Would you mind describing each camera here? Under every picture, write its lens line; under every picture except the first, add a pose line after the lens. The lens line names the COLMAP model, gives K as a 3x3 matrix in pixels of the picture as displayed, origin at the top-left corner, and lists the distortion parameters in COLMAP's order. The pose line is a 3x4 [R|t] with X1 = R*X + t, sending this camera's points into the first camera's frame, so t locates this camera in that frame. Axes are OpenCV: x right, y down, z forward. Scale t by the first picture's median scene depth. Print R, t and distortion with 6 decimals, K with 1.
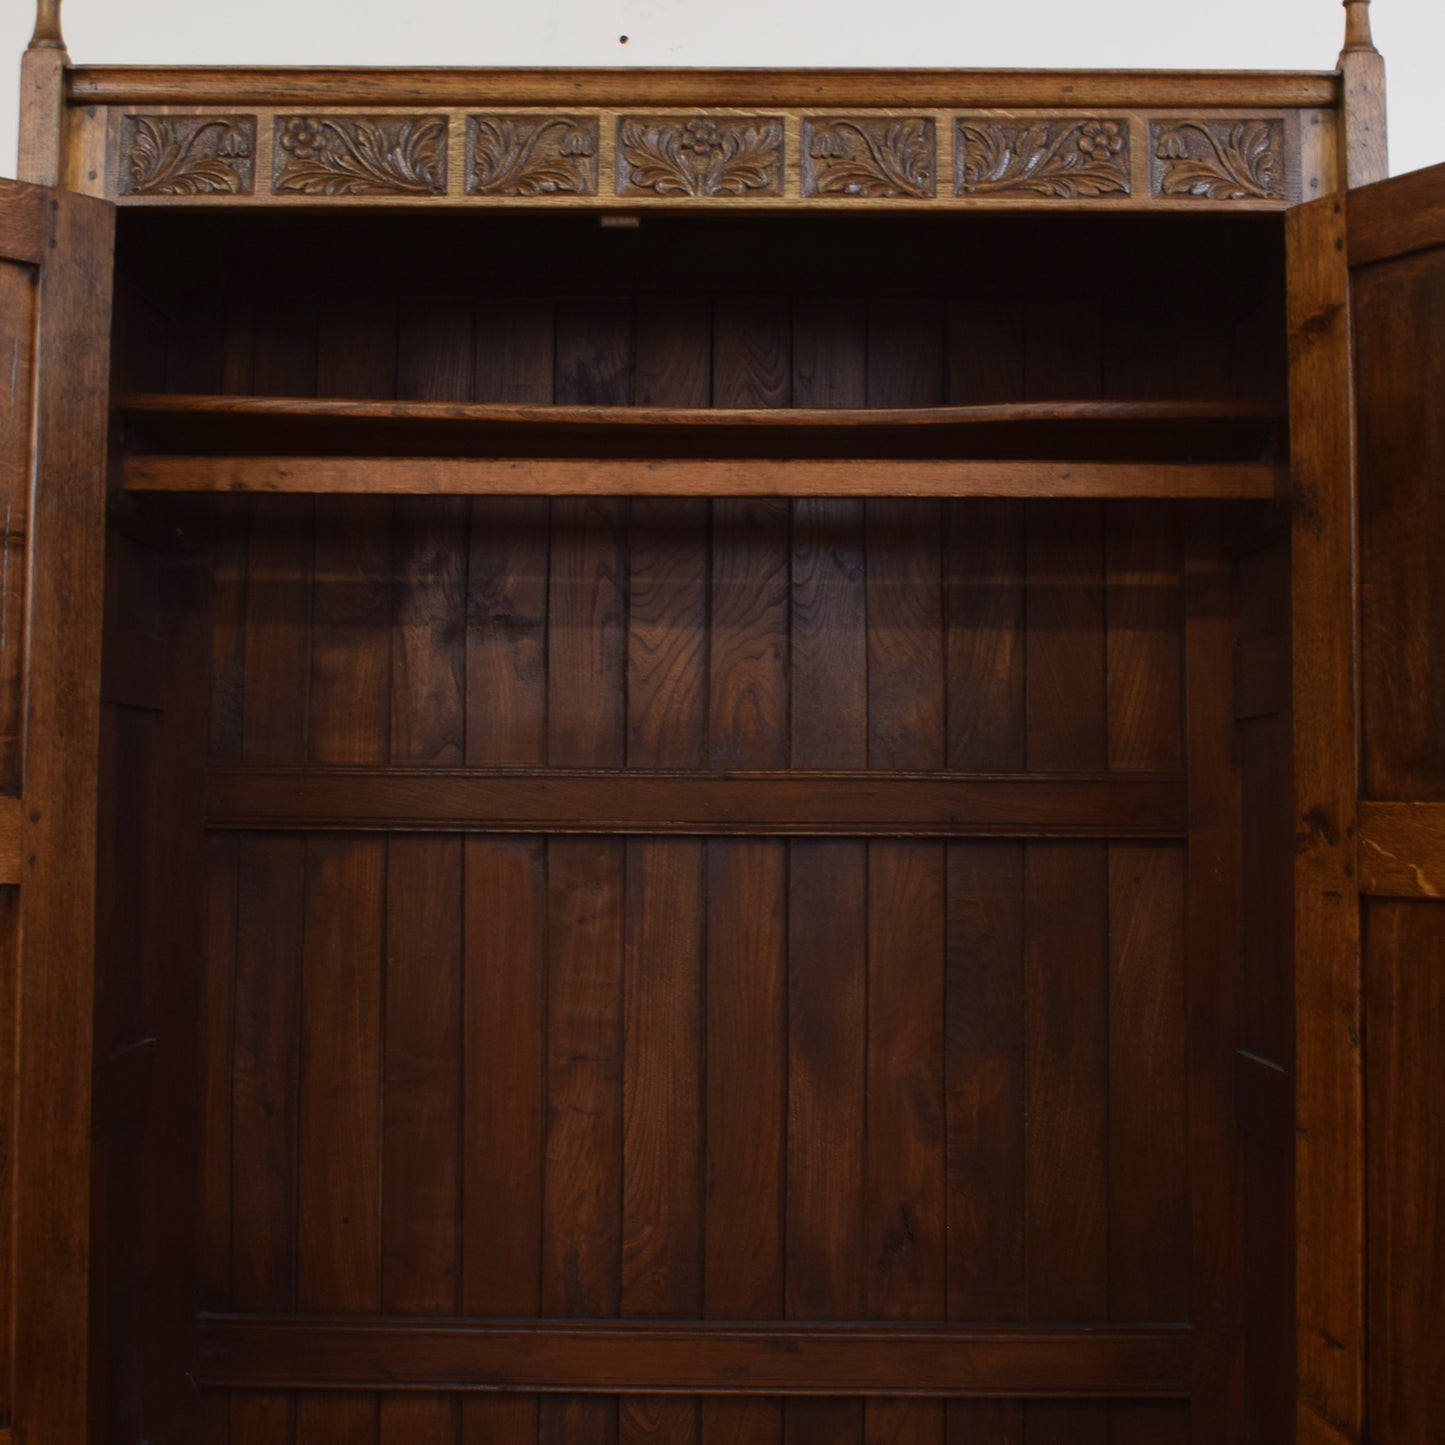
lens RADIAL K [[2158.9, 0, 691.5], [0, 2158.9, 617.7], [0, 0, 1]] dist [-0.081661, -0.000064]
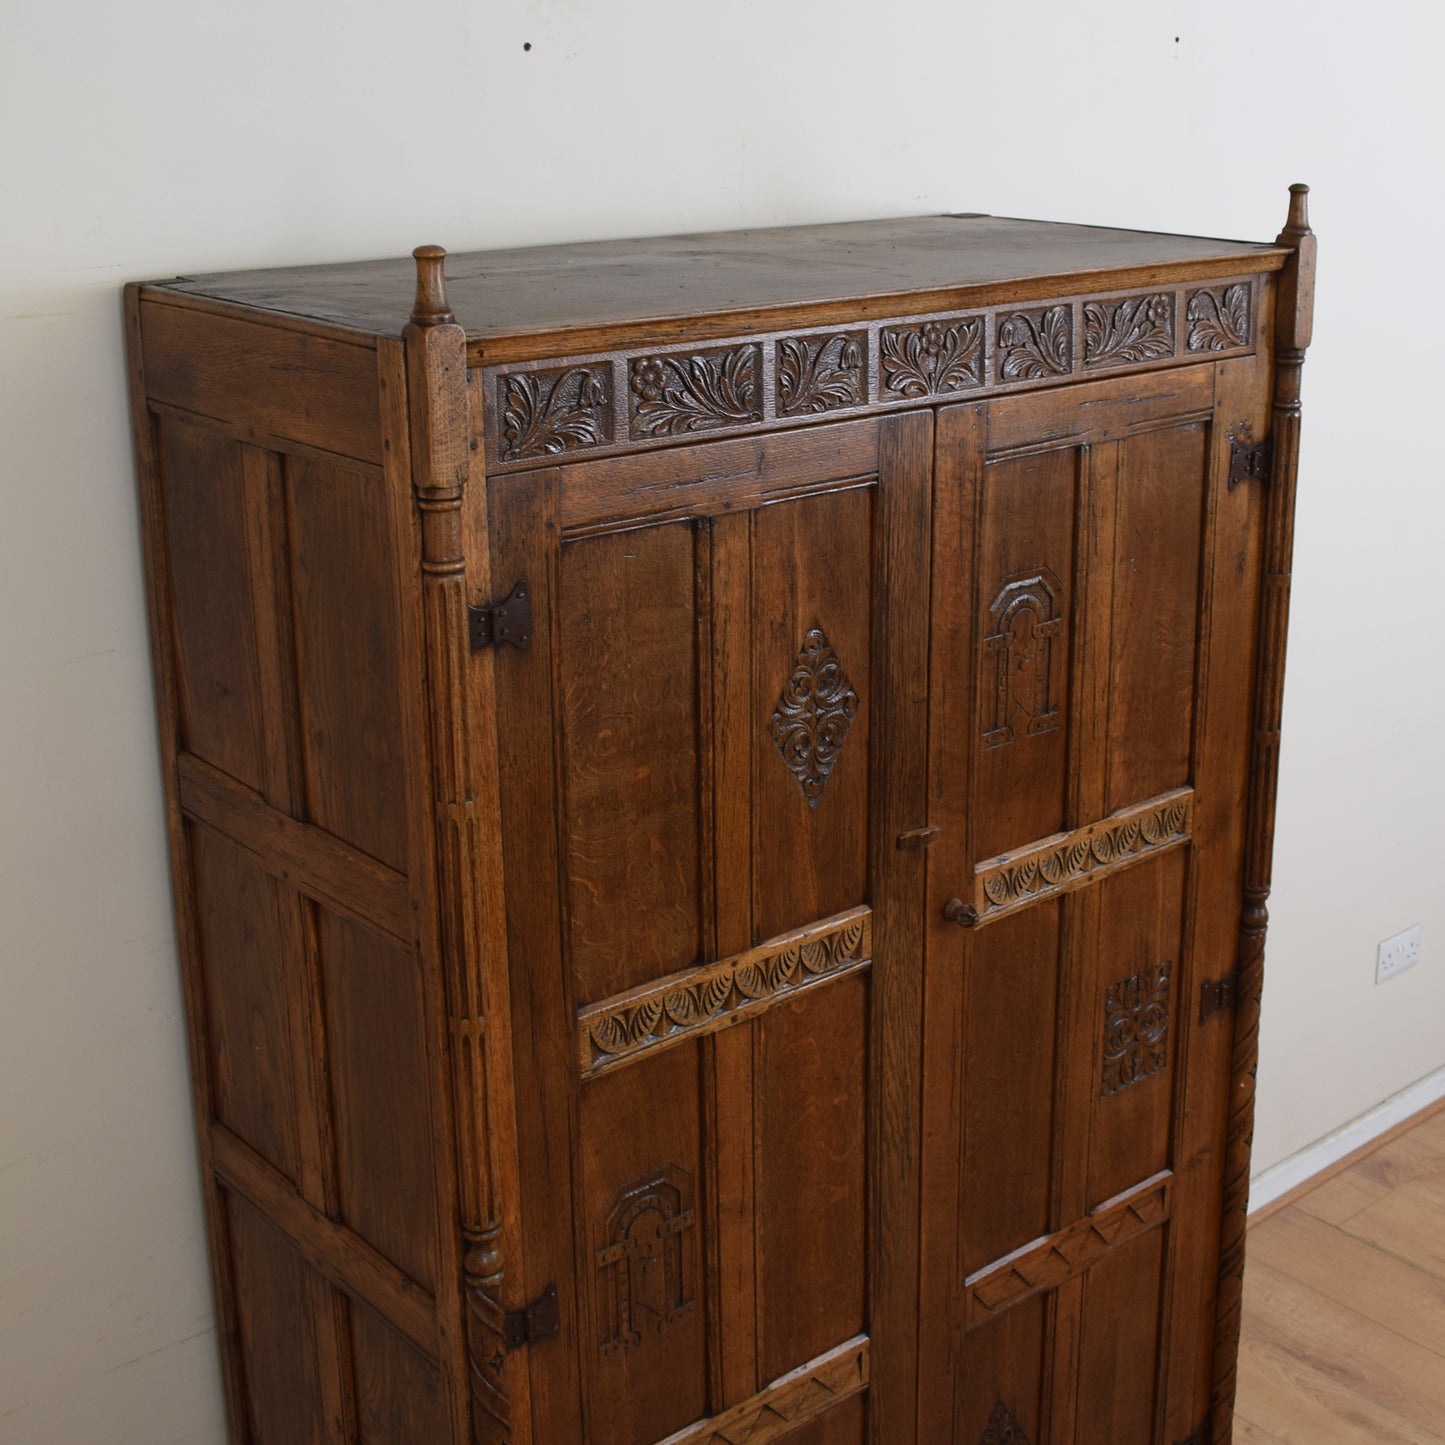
lens RADIAL K [[2075.3, 0, 795.0], [0, 2075.3, 612.7], [0, 0, 1]] dist [-0.076150, -0.004076]
pose [[0.737787, -0.190400, 0.647625, -0.774991], [-0.052551, 0.940285, 0.336308, -0.448914], [-0.672985, -0.282157, 0.683724, 0.269489]]
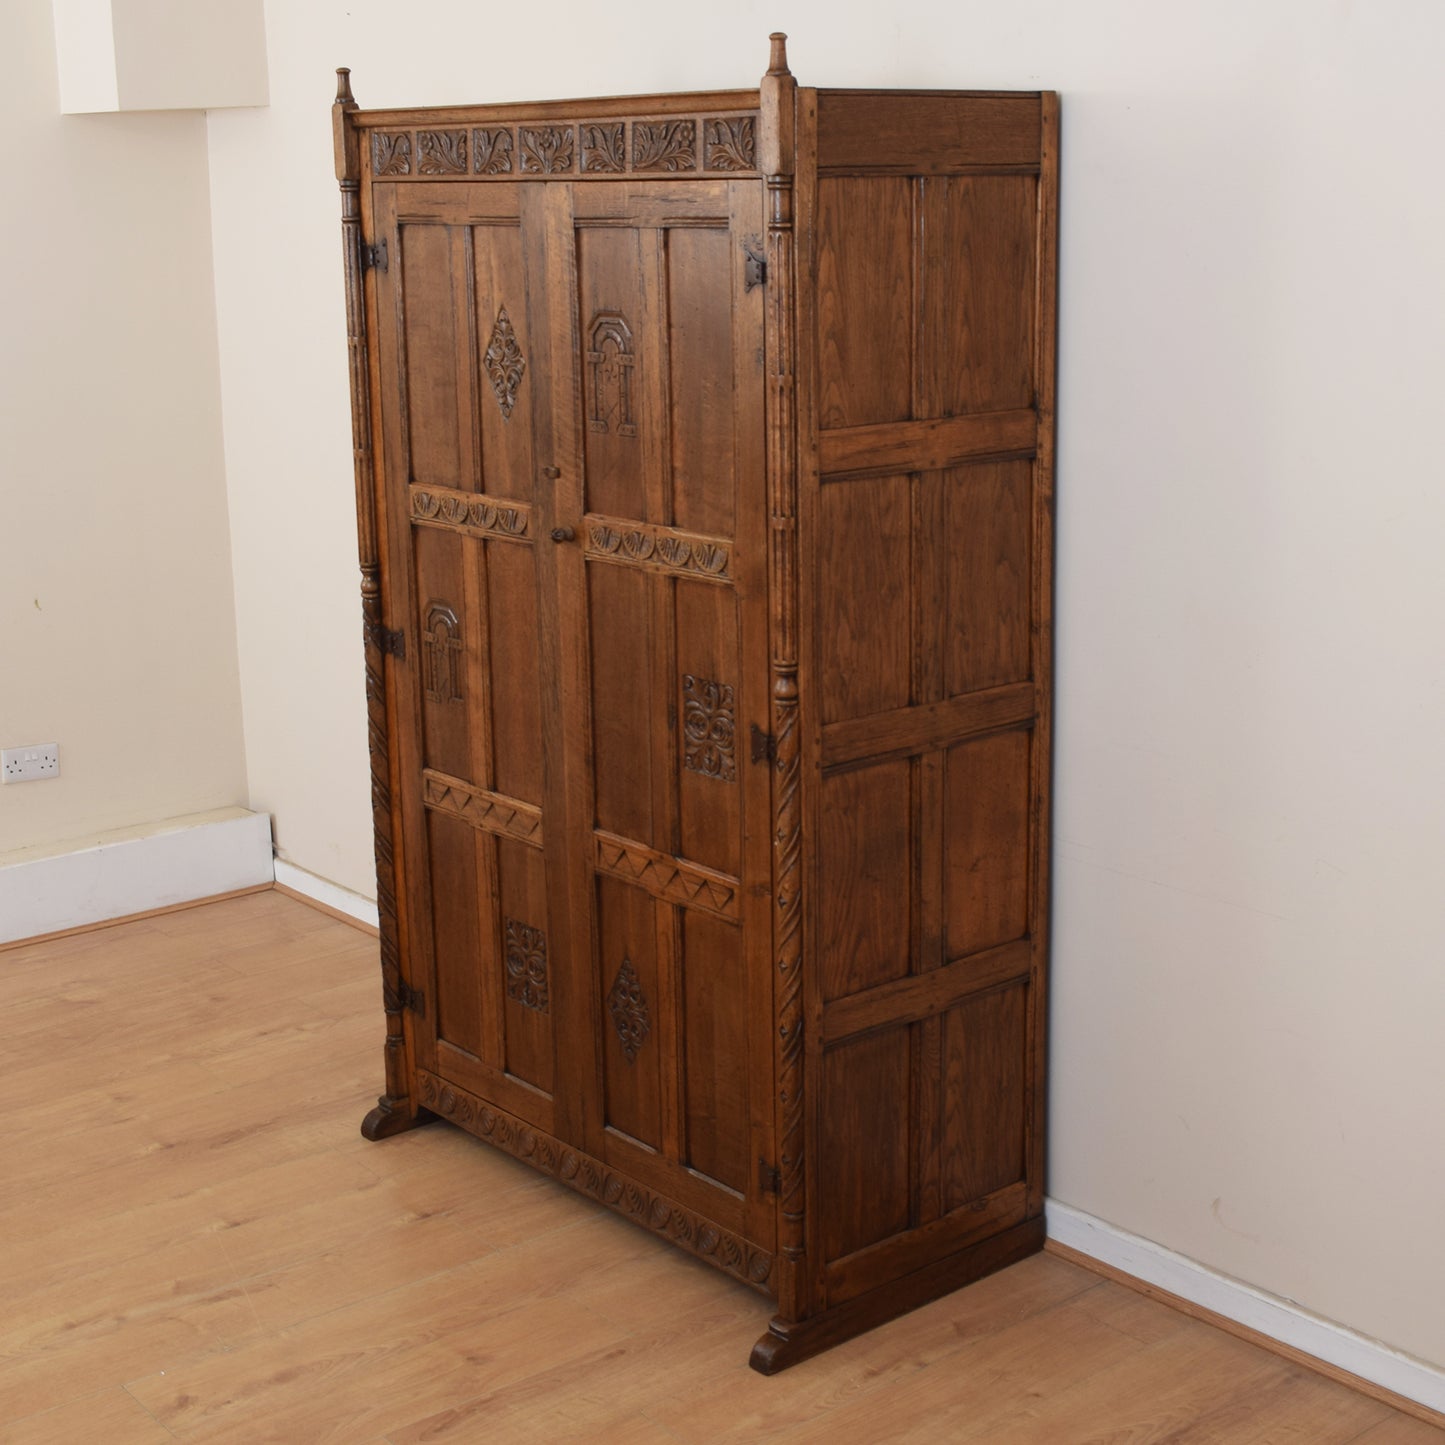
lens RADIAL K [[2314.2, 0, 742.6], [0, 2314.2, 702.1], [0, 0, 1]] dist [-0.059878, -0.046687]
pose [[0.649585, 0.154176, -0.744492, 1.588561], [0.090115, 0.956707, 0.276751, -0.289438], [0.754929, -0.246863, 0.607569, -0.141929]]
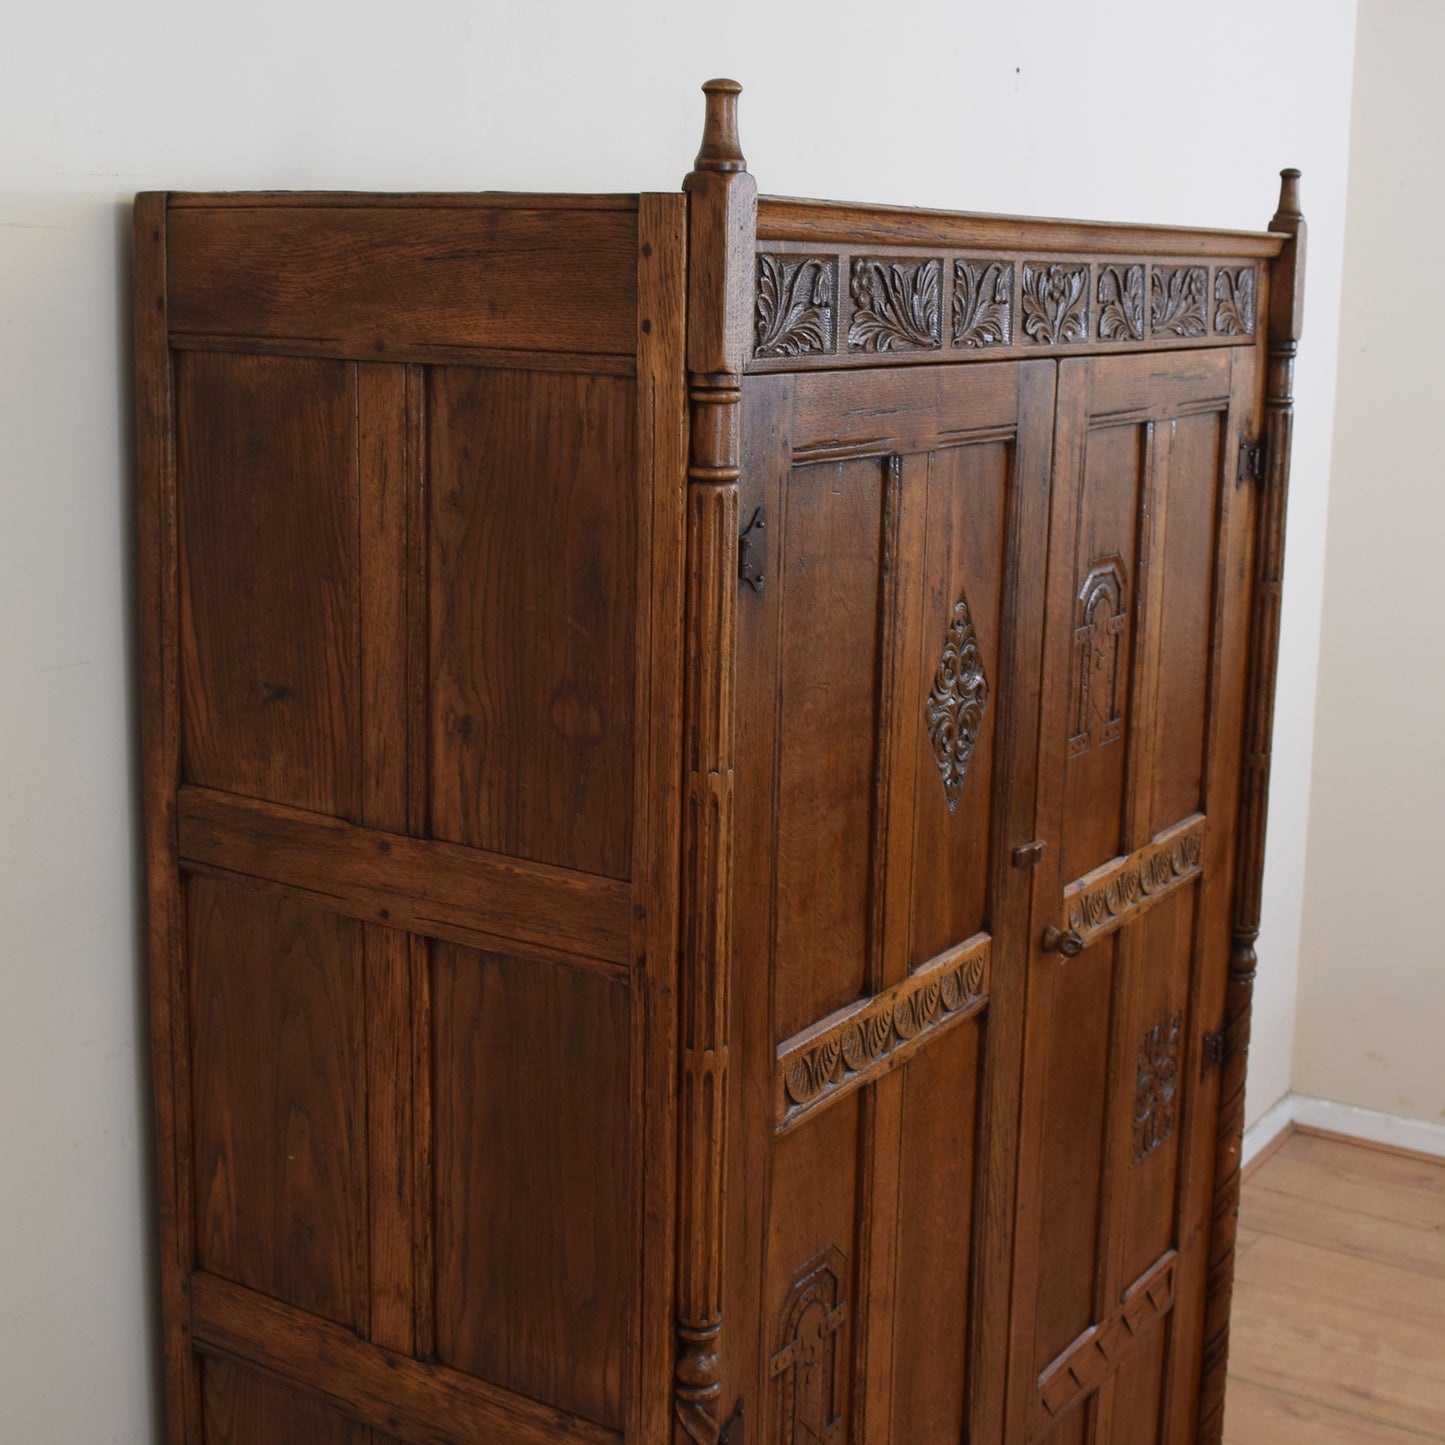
lens RADIAL K [[2158.9, 0, 691.5], [0, 2158.9, 617.7], [0, 0, 1]] dist [-0.081661, -0.000064]
pose [[0.540931, -0.136923, 0.829847, -0.949823], [-0.089181, 0.971760, 0.218471, -0.276029], [-0.836326, -0.192185, 0.513444, 0.593327]]
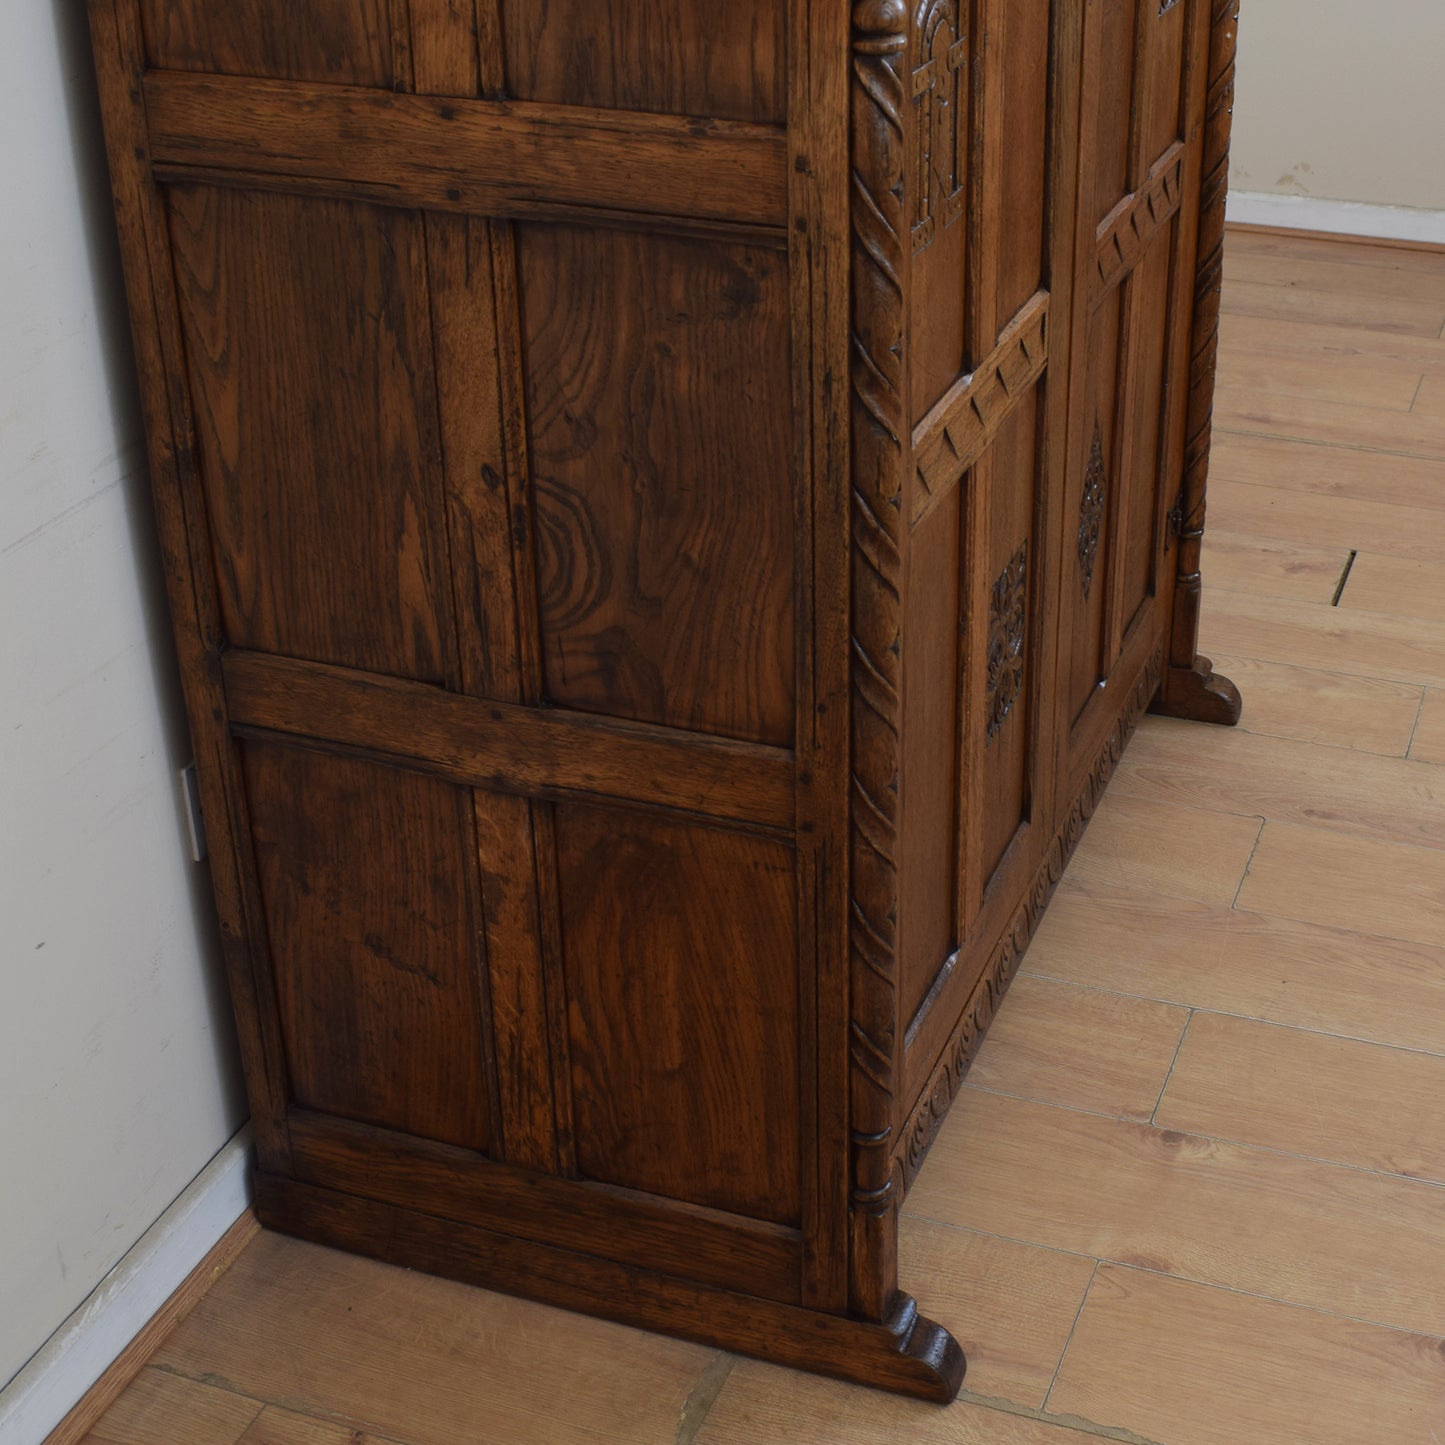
lens RADIAL K [[2257.7, 0, 827.5], [0, 2257.7, 635.6], [0, 0, 1]] dist [-0.068859, -0.068648]
pose [[0.323875, -0.432918, 0.841241, -0.971837], [-0.080822, 0.873257, 0.480511, 0.020678], [-0.942641, -0.223616, 0.247837, 0.759669]]
